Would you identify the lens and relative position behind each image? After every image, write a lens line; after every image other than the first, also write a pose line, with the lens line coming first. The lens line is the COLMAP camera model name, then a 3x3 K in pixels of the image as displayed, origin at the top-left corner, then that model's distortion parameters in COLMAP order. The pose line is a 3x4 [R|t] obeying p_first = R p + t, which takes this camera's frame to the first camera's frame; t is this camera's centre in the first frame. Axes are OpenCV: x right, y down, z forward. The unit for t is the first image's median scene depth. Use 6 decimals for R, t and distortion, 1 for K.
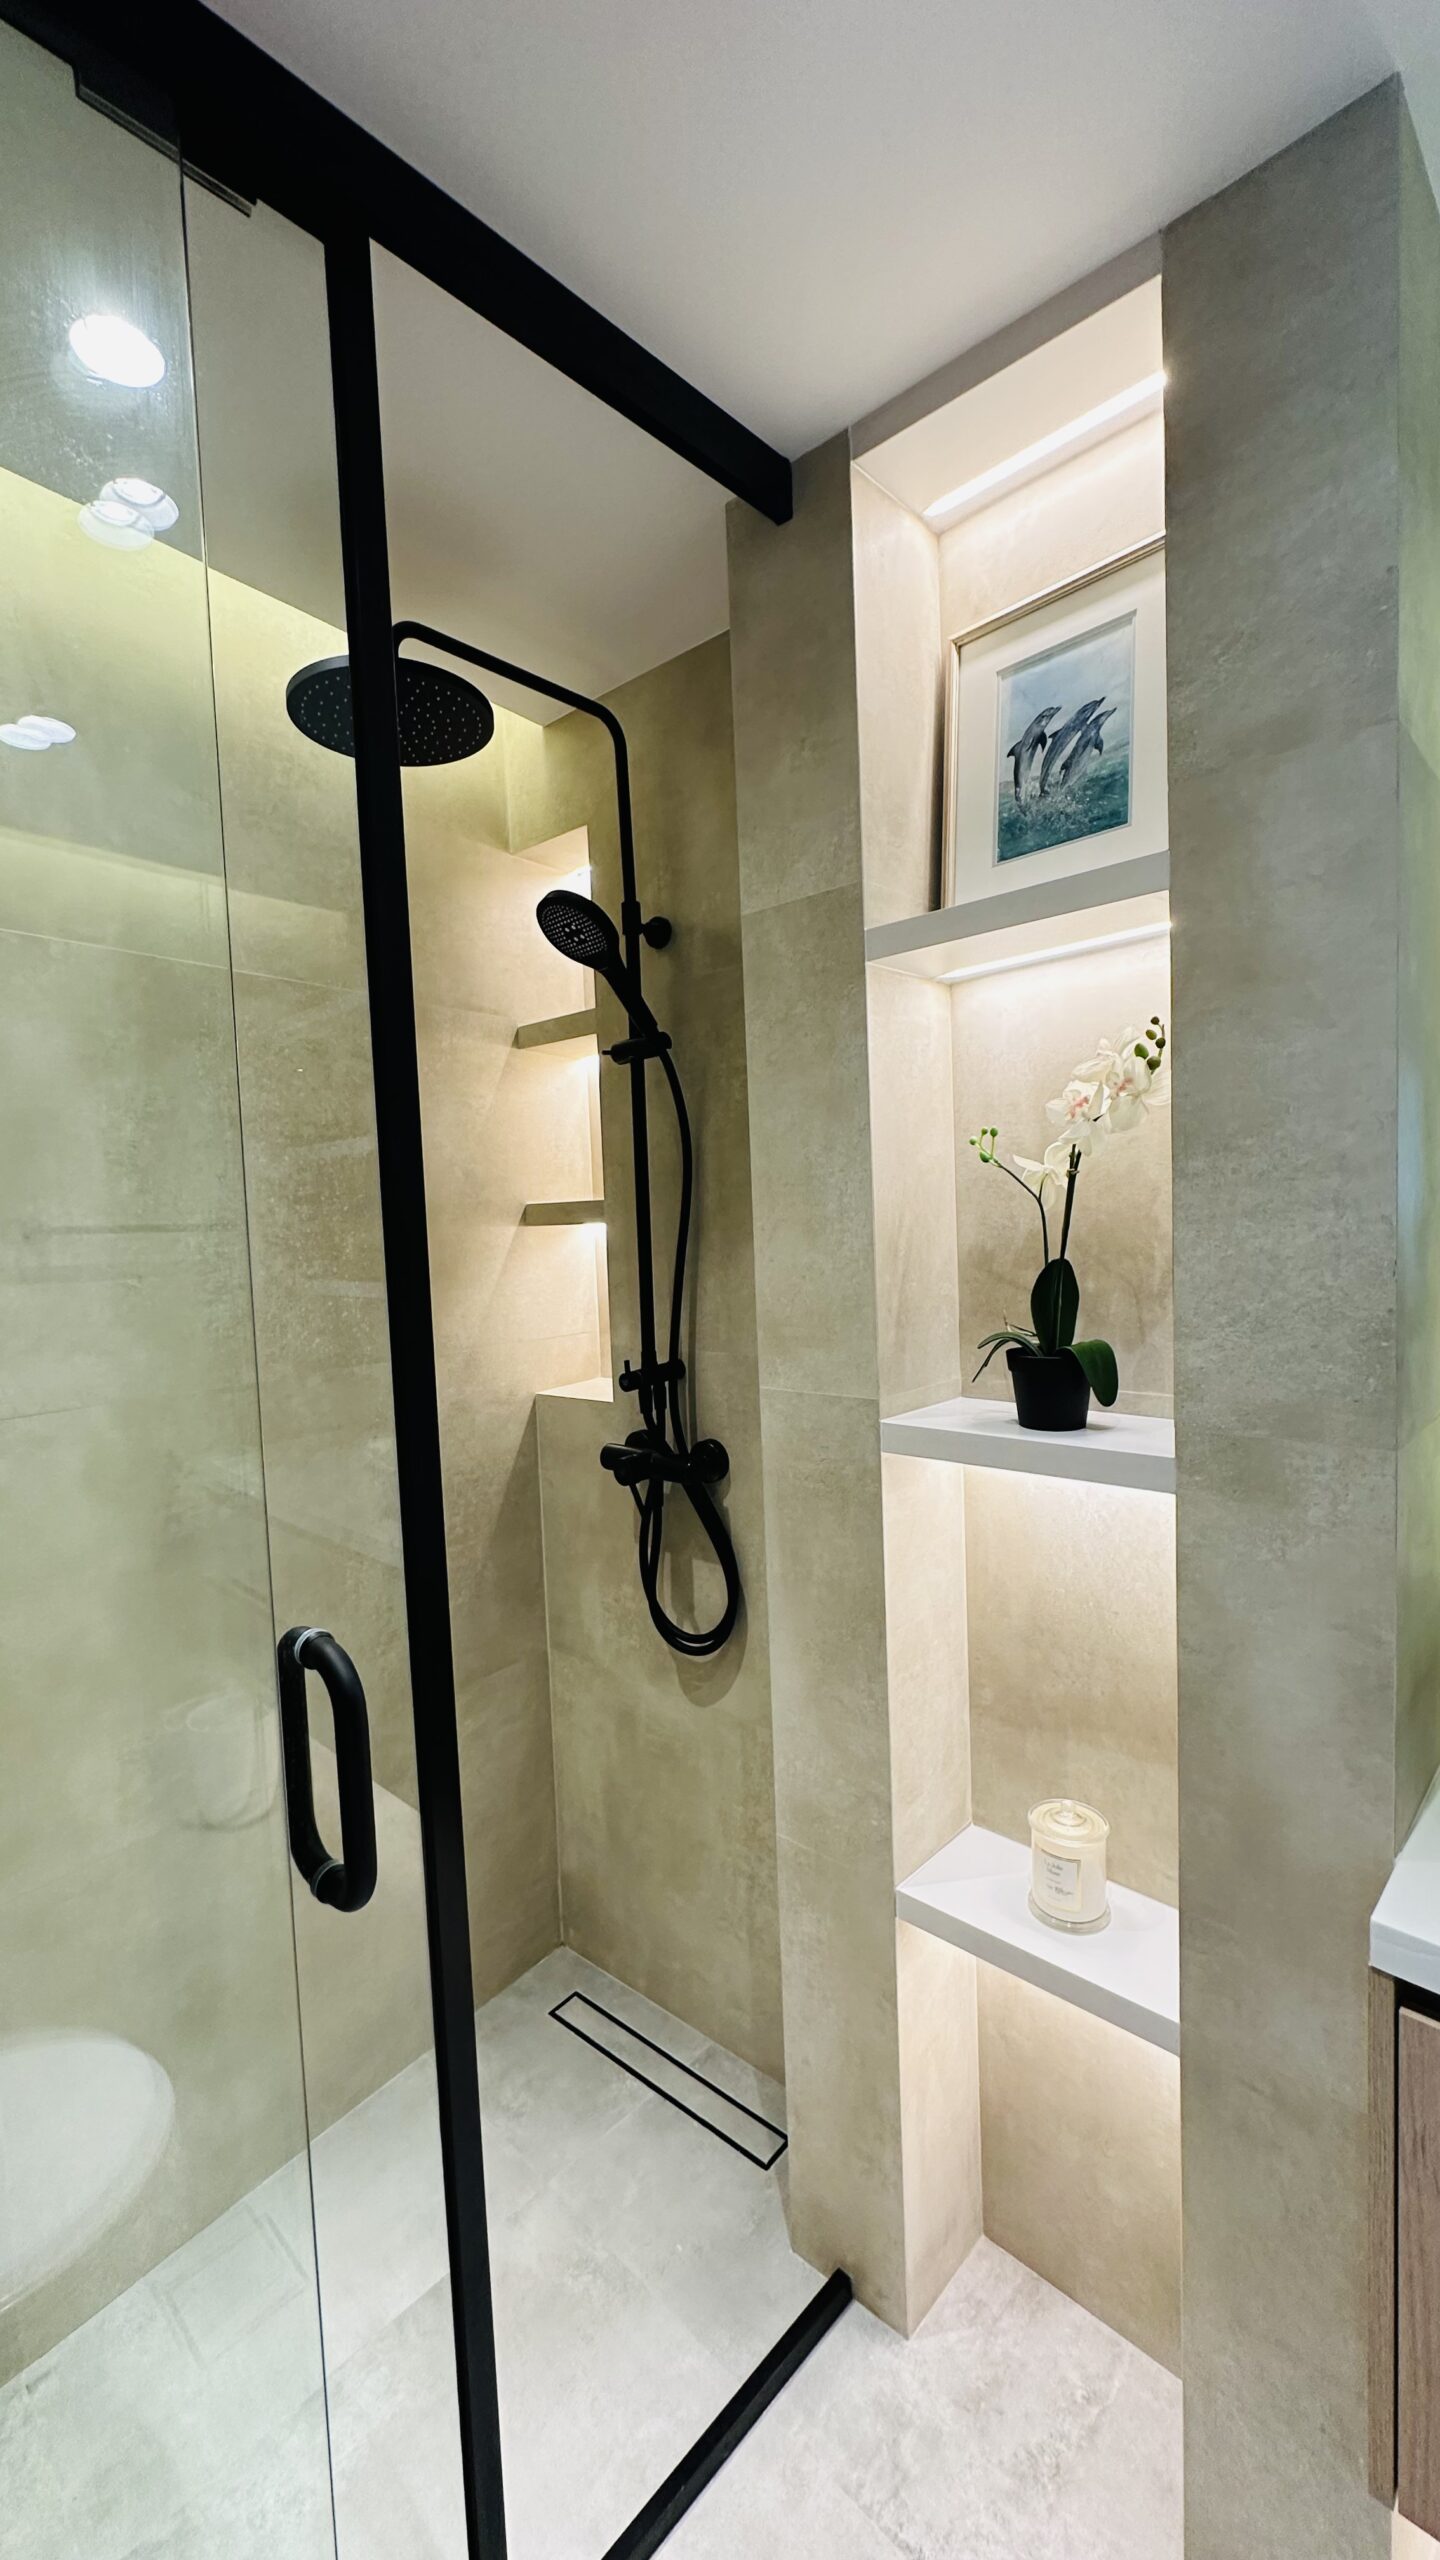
lens RADIAL K [[1019.2, 0, 731.5], [0, 1019.2, 1282.5], [0, 0, 1]] dist [-0.002468, 0.000043]
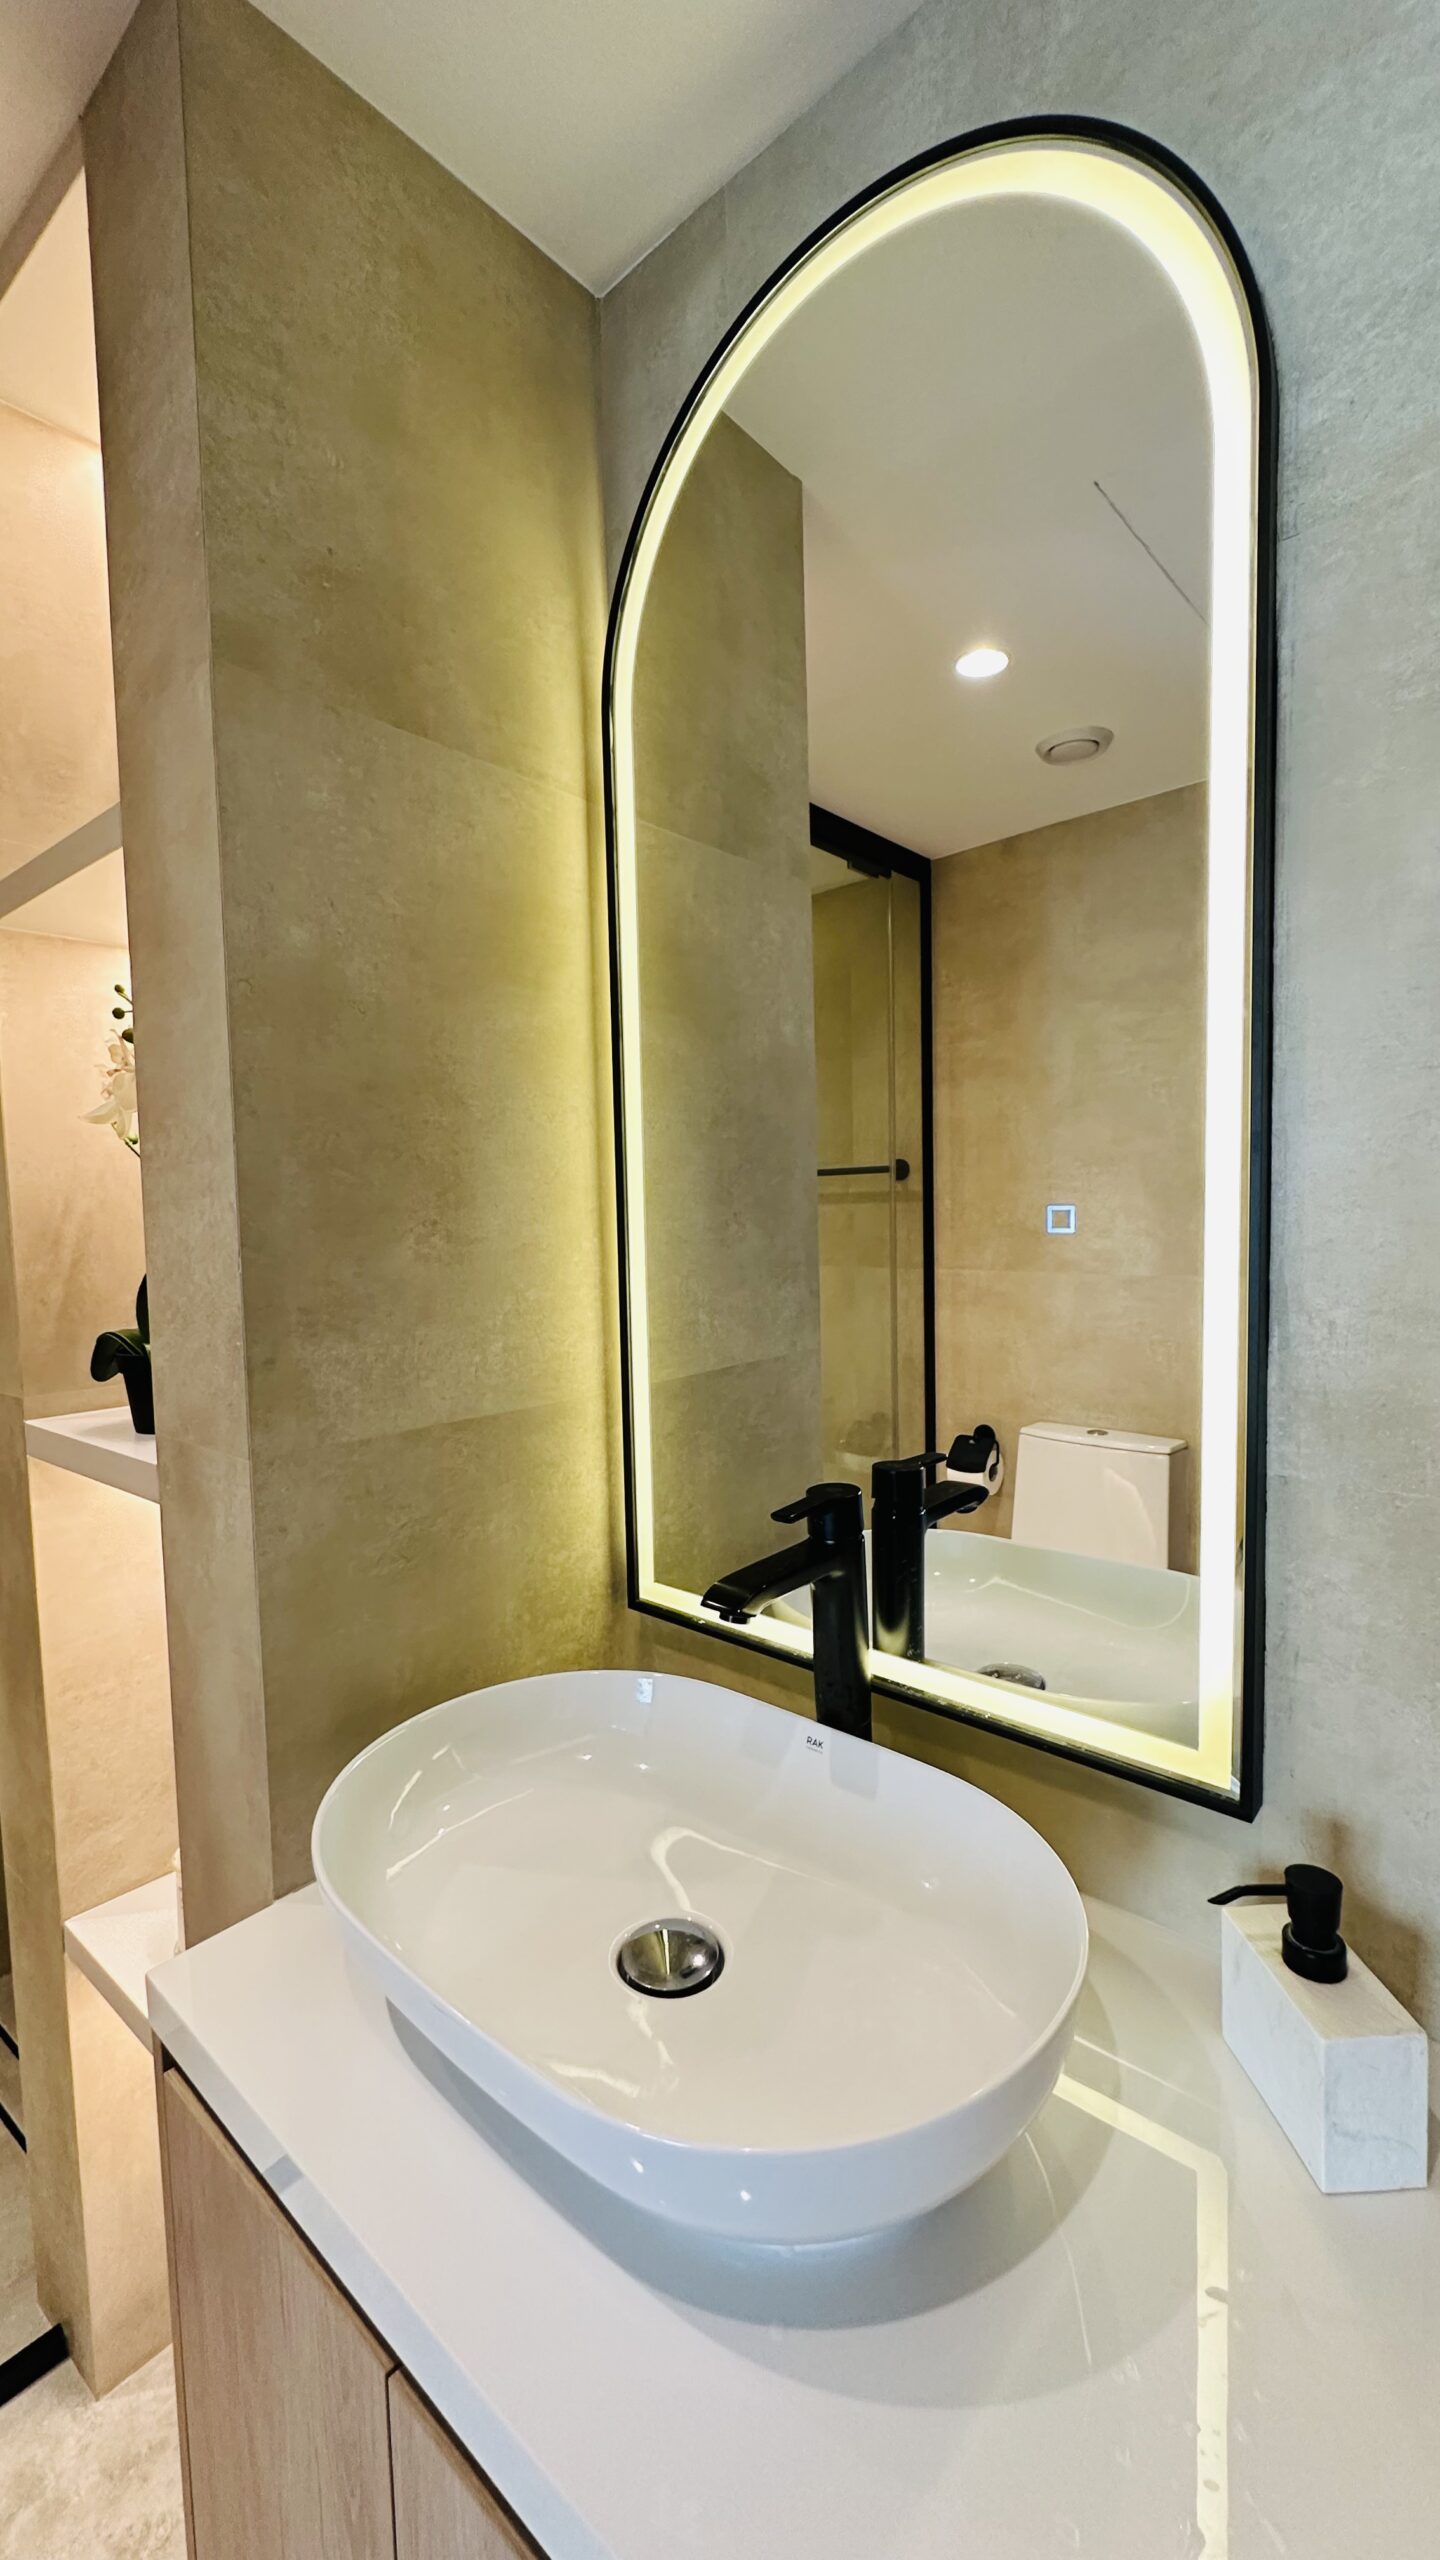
lens RADIAL K [[1019.2, 0, 722.1], [0, 1019.2, 1277.2], [0, 0, 1]] dist [-0.002468, 0.000043]
pose [[0.998414, 0.010831, 0.055250, 0.710632], [-0.011106, 0.999927, 0.004672, -0.006604], [-0.055195, -0.005278, 0.998462, 0.040092]]
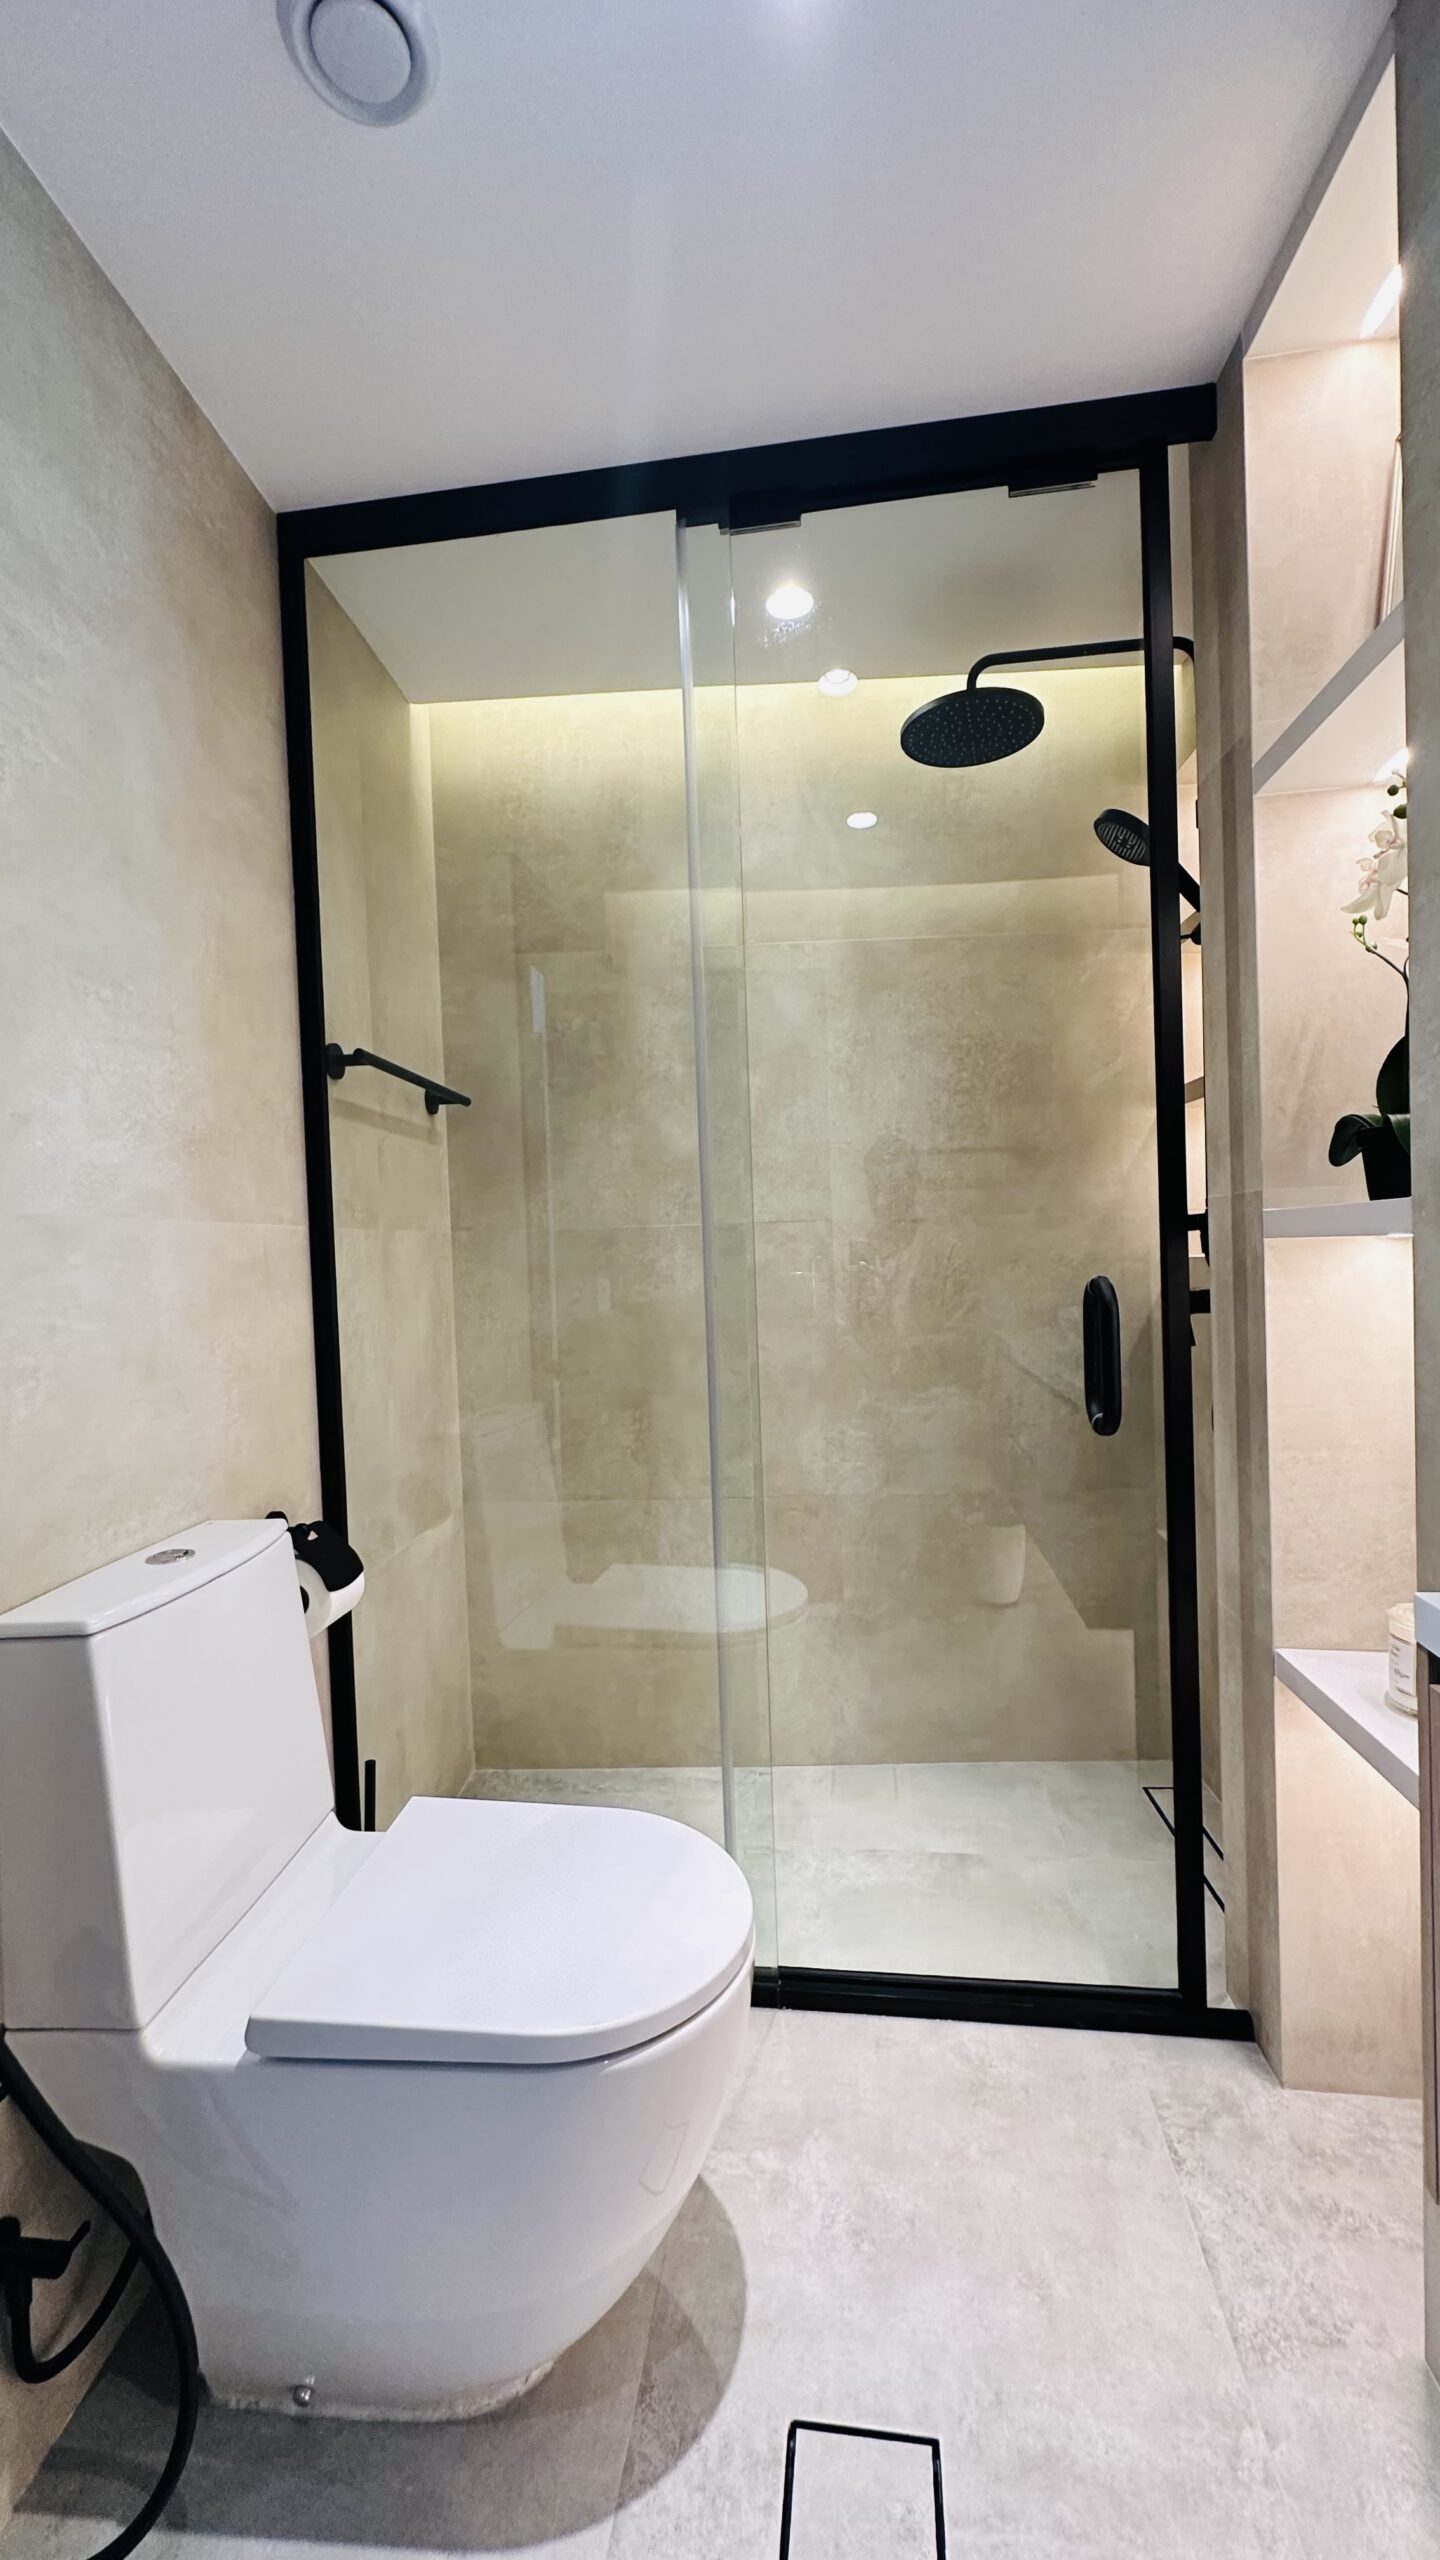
lens RADIAL K [[1019.2, 0, 713.7], [0, 1019.2, 1276.2], [0, 0, 1]] dist [-0.002468, 0.000043]
pose [[0.586173, 0.037005, -0.809340, 0.675357], [-0.036806, 0.999141, 0.019026, 0.203807], [0.809349, 0.018636, 0.587032, -0.121540]]
